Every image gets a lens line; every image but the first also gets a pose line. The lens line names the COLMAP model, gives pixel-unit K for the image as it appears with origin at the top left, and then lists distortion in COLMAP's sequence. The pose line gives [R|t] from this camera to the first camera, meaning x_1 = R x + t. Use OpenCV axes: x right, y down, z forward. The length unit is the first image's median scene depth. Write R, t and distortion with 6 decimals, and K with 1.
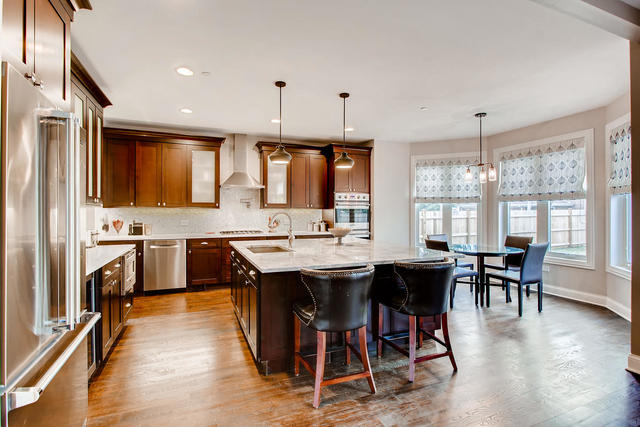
lens RADIAL K [[326.7, 0, 315.4], [0, 326.7, 214.6], [0, 0, 1]] dist [0.025909, -0.000088]
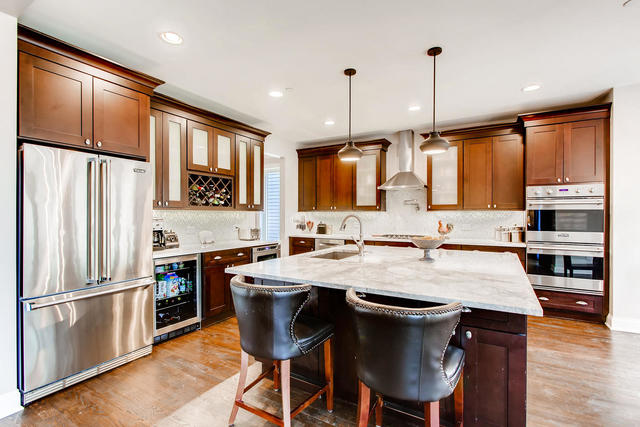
lens RADIAL K [[326.7, 0, 315.4], [0, 326.7, 214.6], [0, 0, 1]] dist [0.025909, -0.000088]
pose [[0.598538, -0.000331, -0.801095, 0.375226], [-0.005198, 0.999977, -0.004297, -0.002990], [0.801078, 0.006736, 0.598522, 0.253586]]
